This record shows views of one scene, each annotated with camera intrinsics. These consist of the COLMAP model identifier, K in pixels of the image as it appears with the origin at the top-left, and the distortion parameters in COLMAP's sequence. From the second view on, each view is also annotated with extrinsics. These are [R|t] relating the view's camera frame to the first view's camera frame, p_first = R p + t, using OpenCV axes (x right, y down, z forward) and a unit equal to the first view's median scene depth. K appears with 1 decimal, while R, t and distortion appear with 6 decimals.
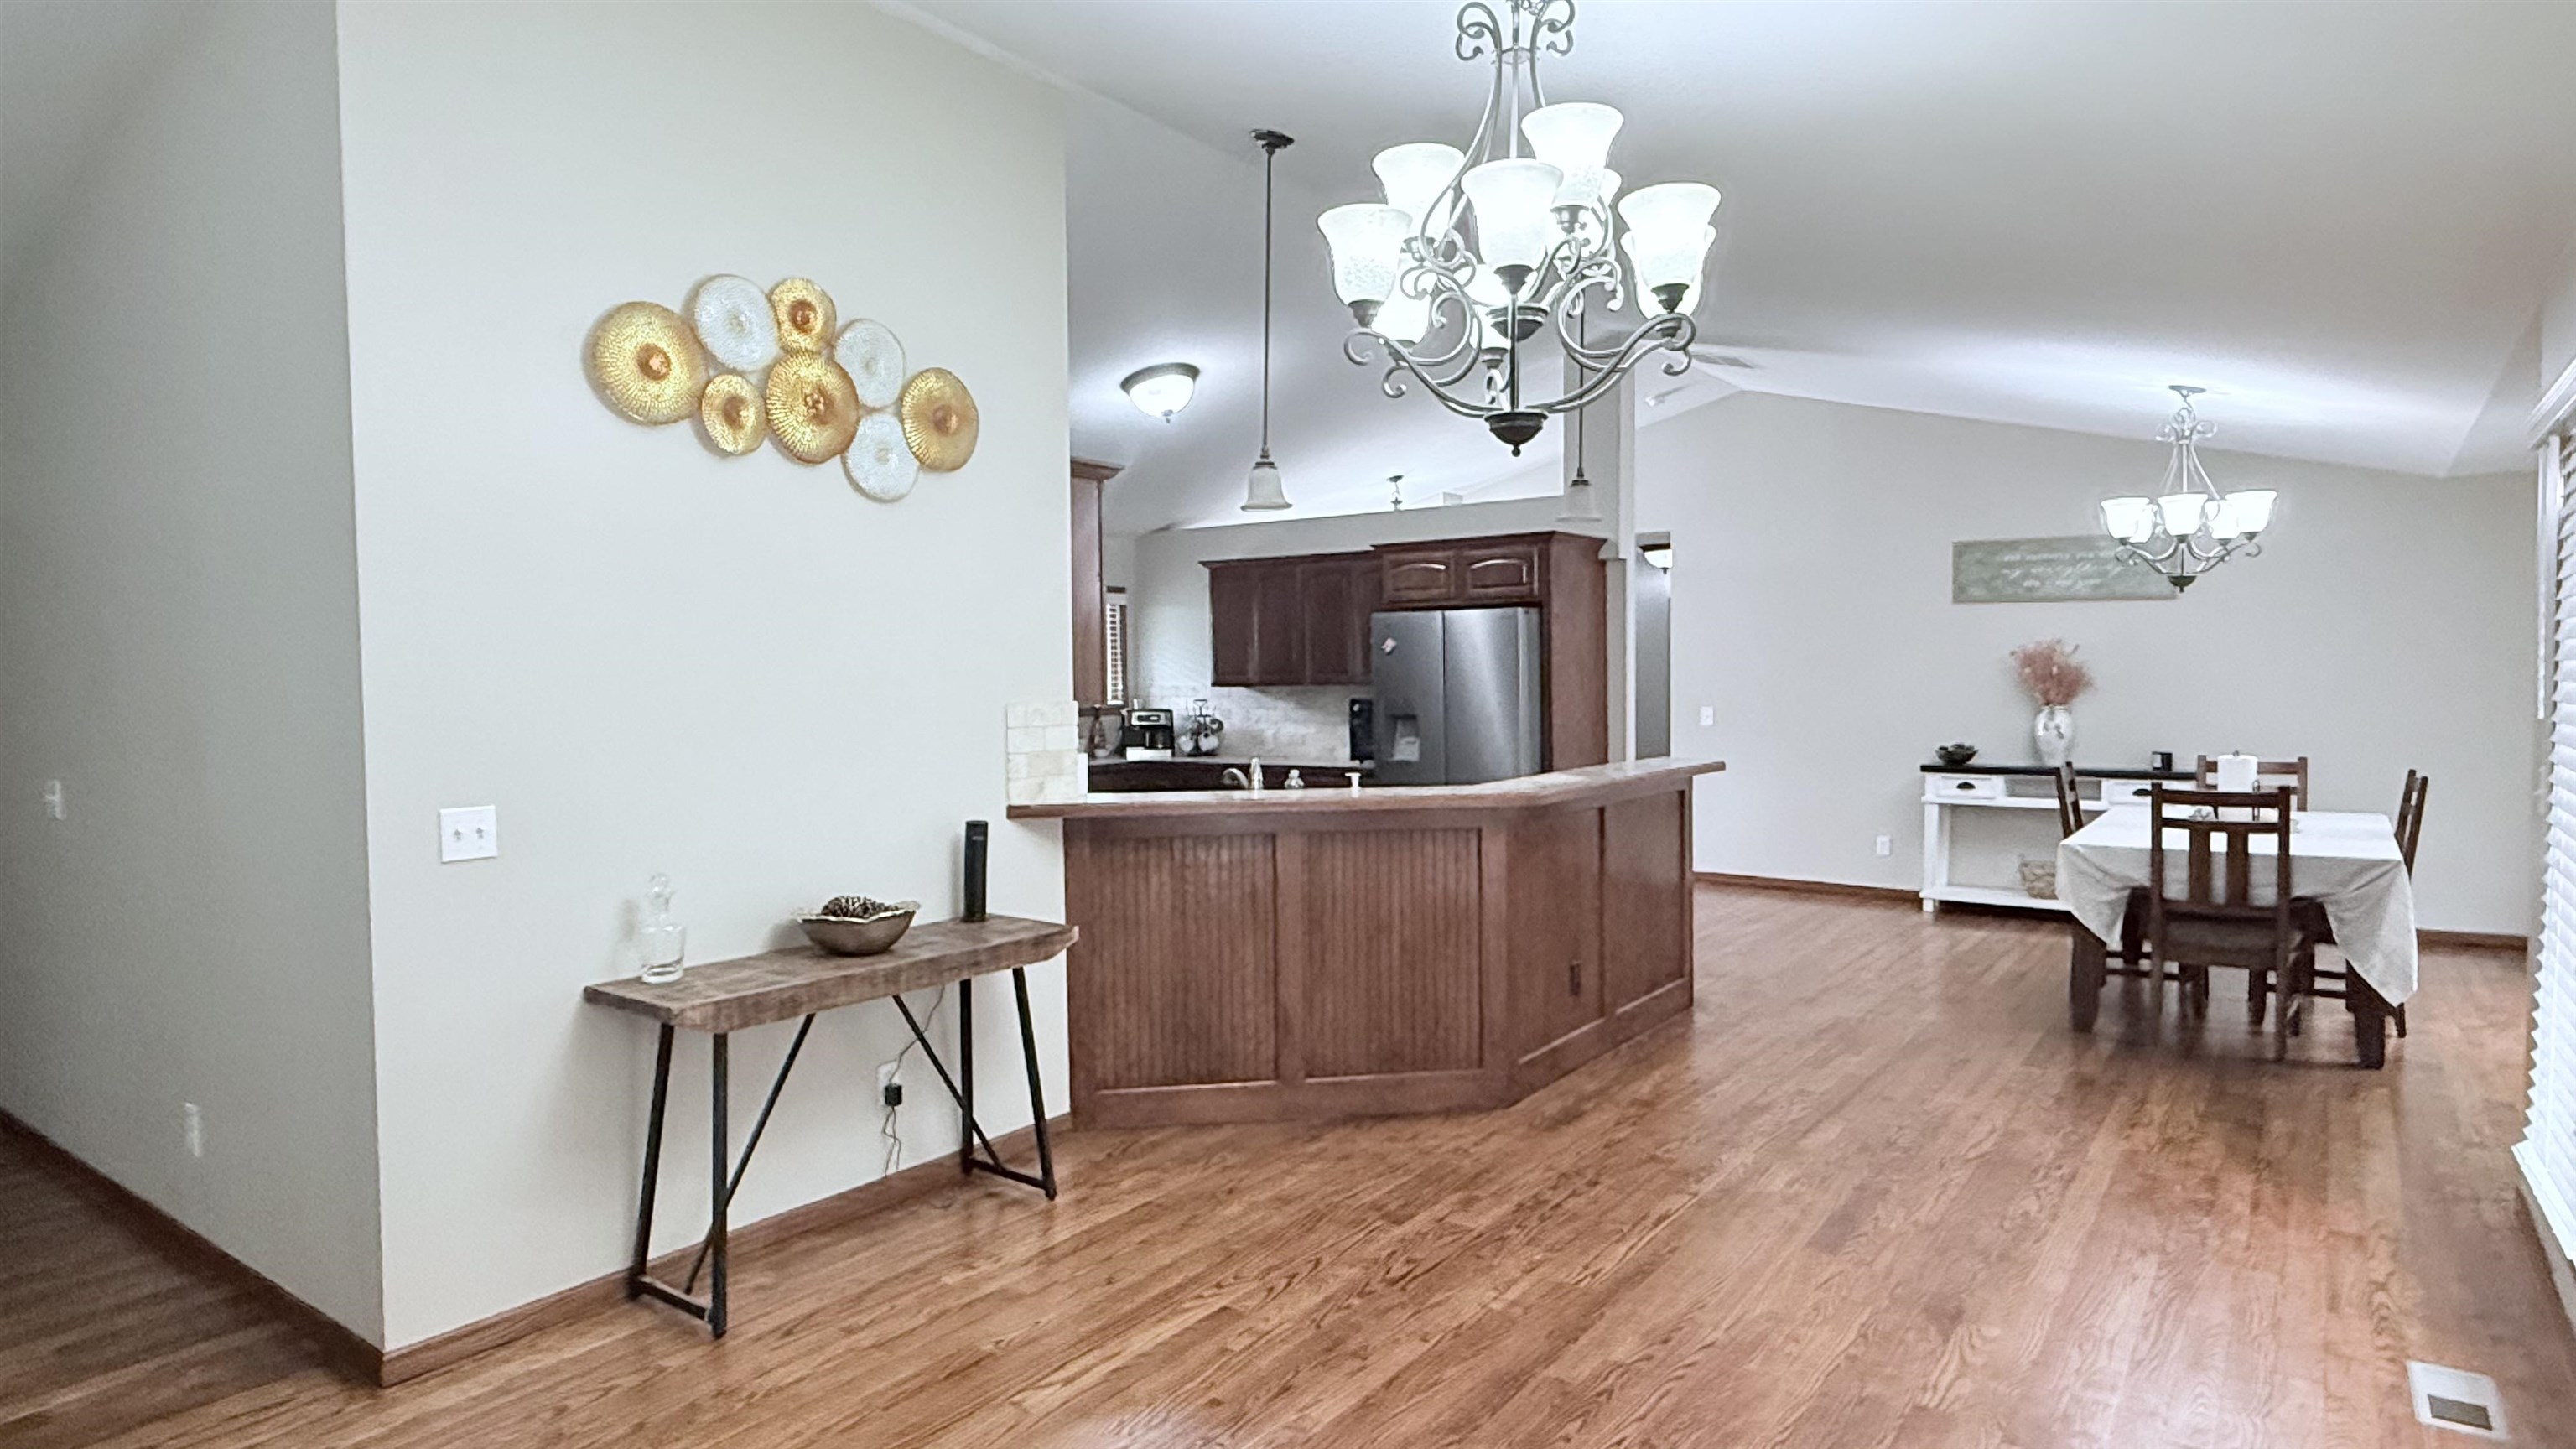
lens RADIAL K [[1446.1, 0, 1280.2], [0, 1446.1, 715.7], [0, 0, 1]] dist [-0.000621, 0.001200]
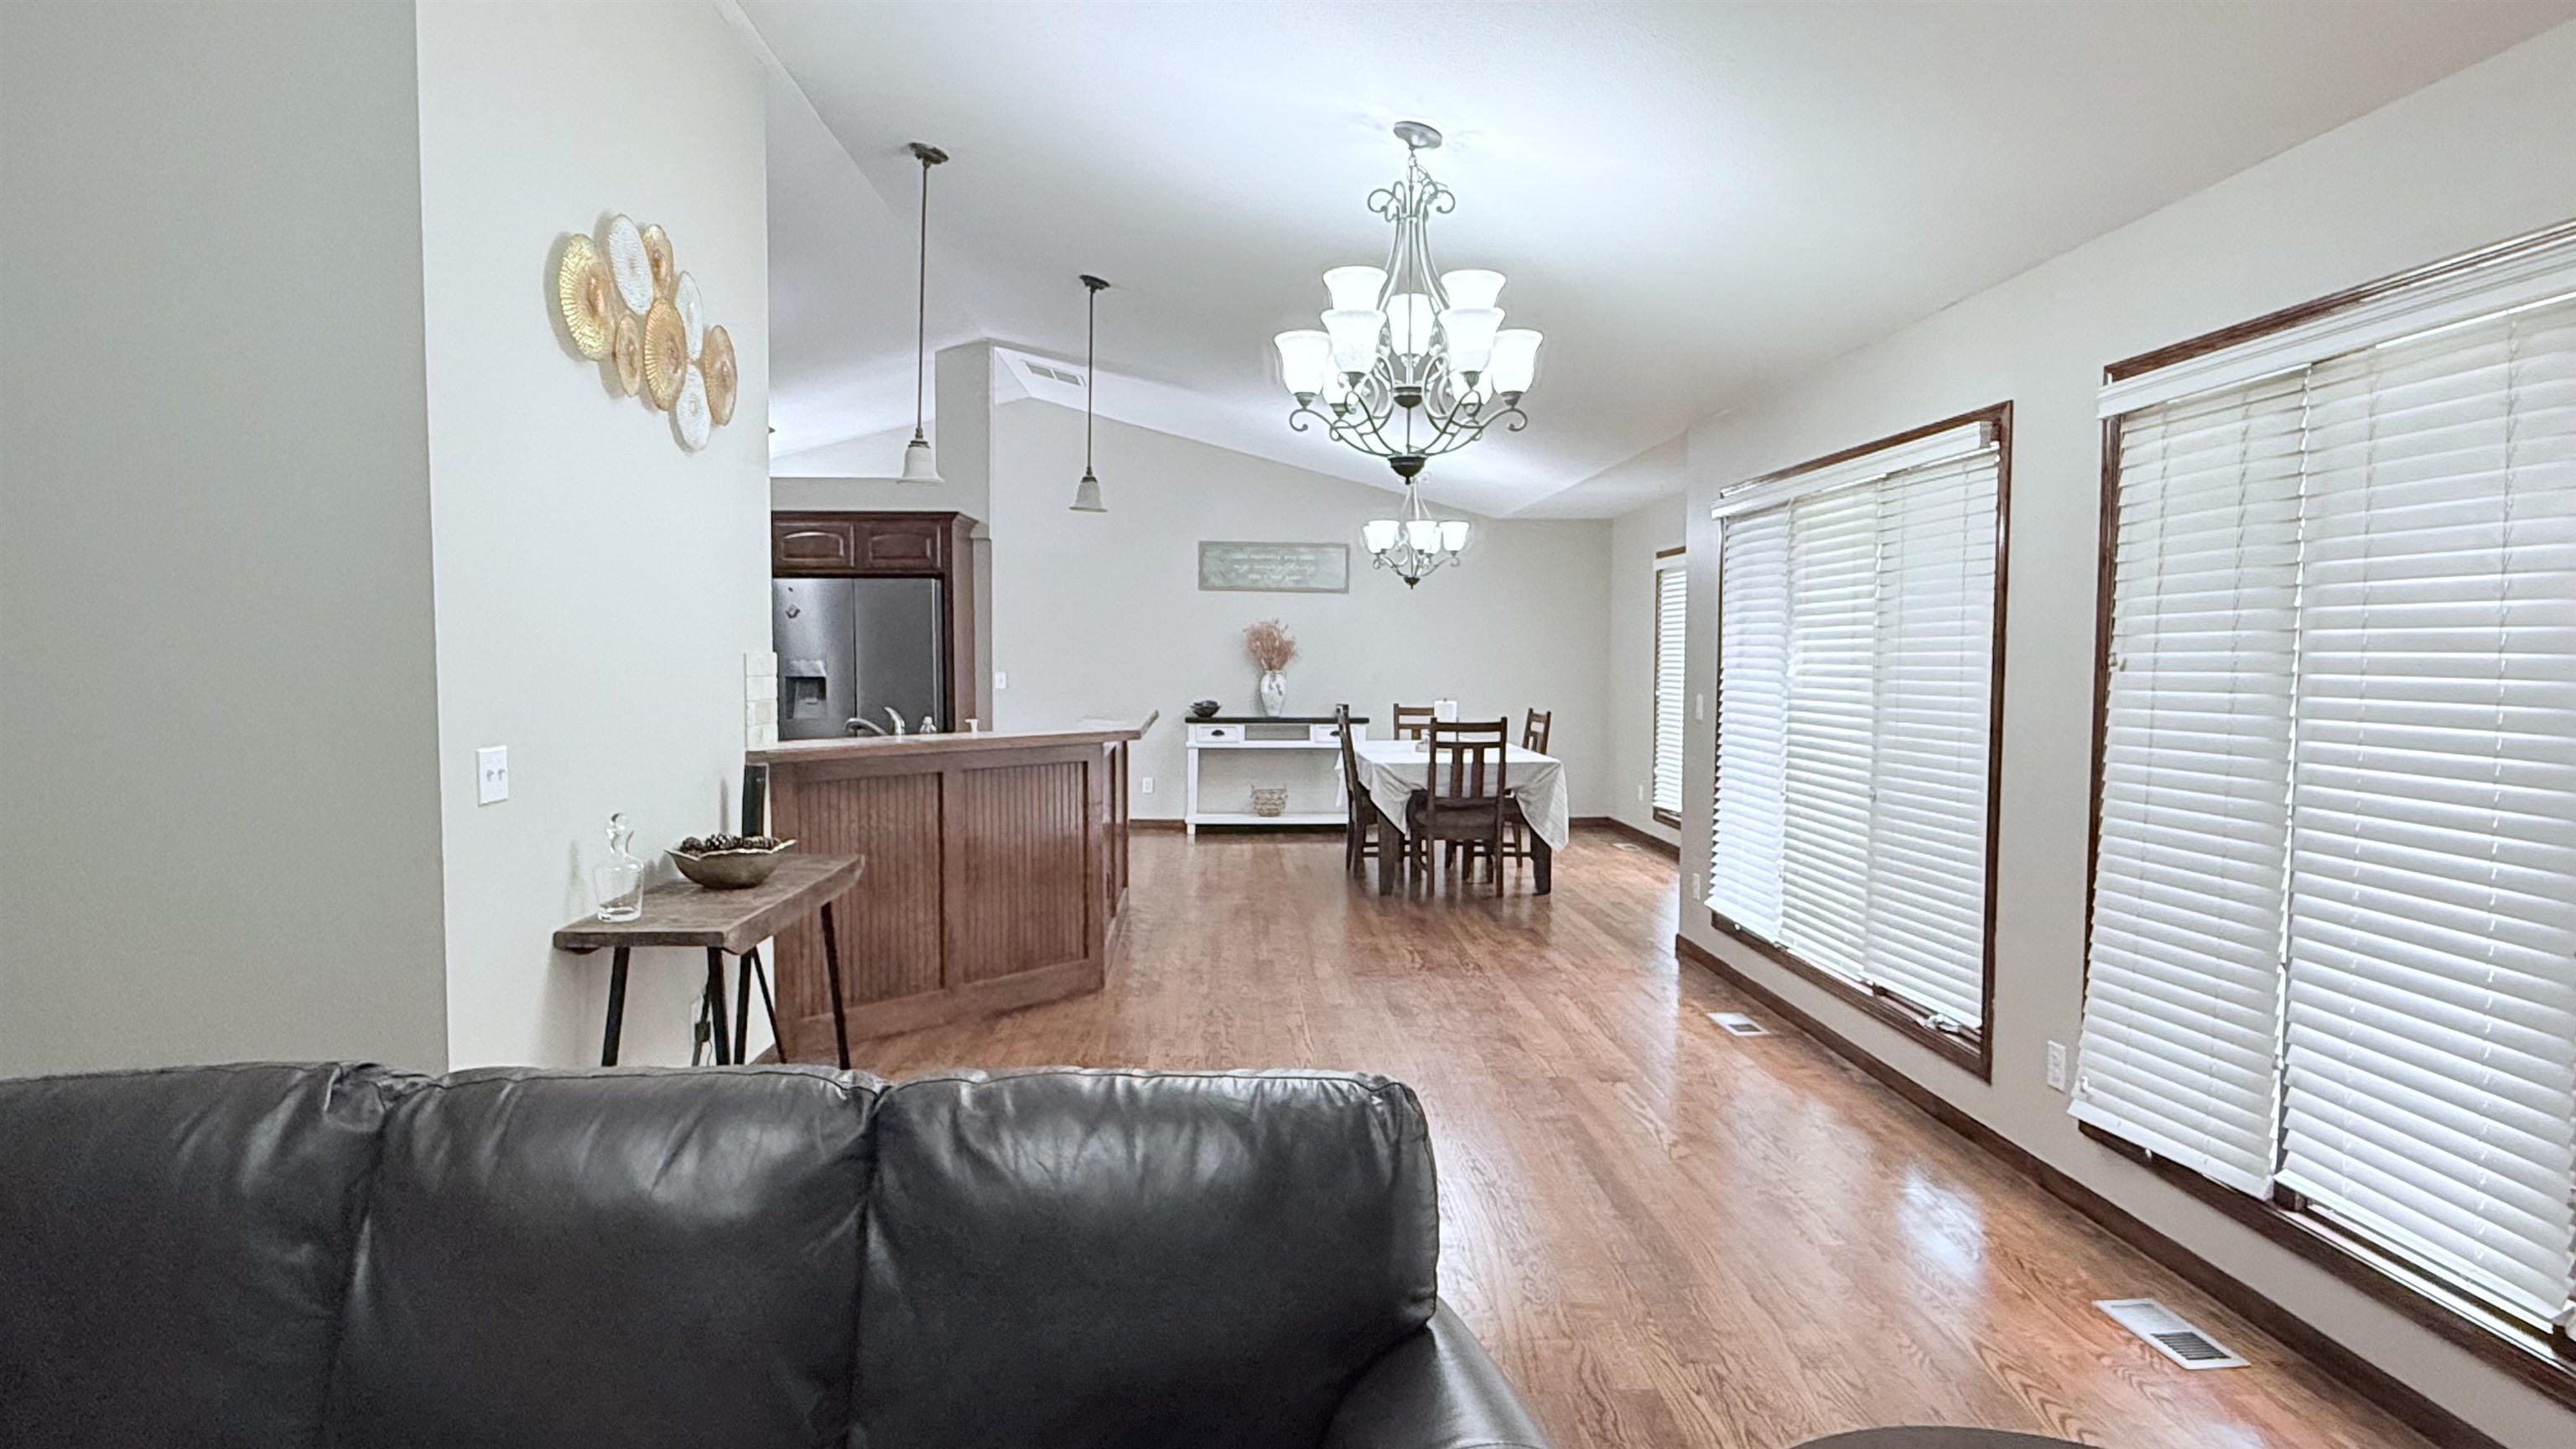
lens RADIAL K [[1432.2, 0, 1283.3], [0, 1432.2, 736.0], [0, 0, 1]] dist [-0.002861, -0.000195]
pose [[0.777070, -0.026078, 0.628874, -0.295248], [0.007240, 0.999446, 0.032498, 0.011053], [-0.629372, -0.020700, 0.776828, -0.025546]]
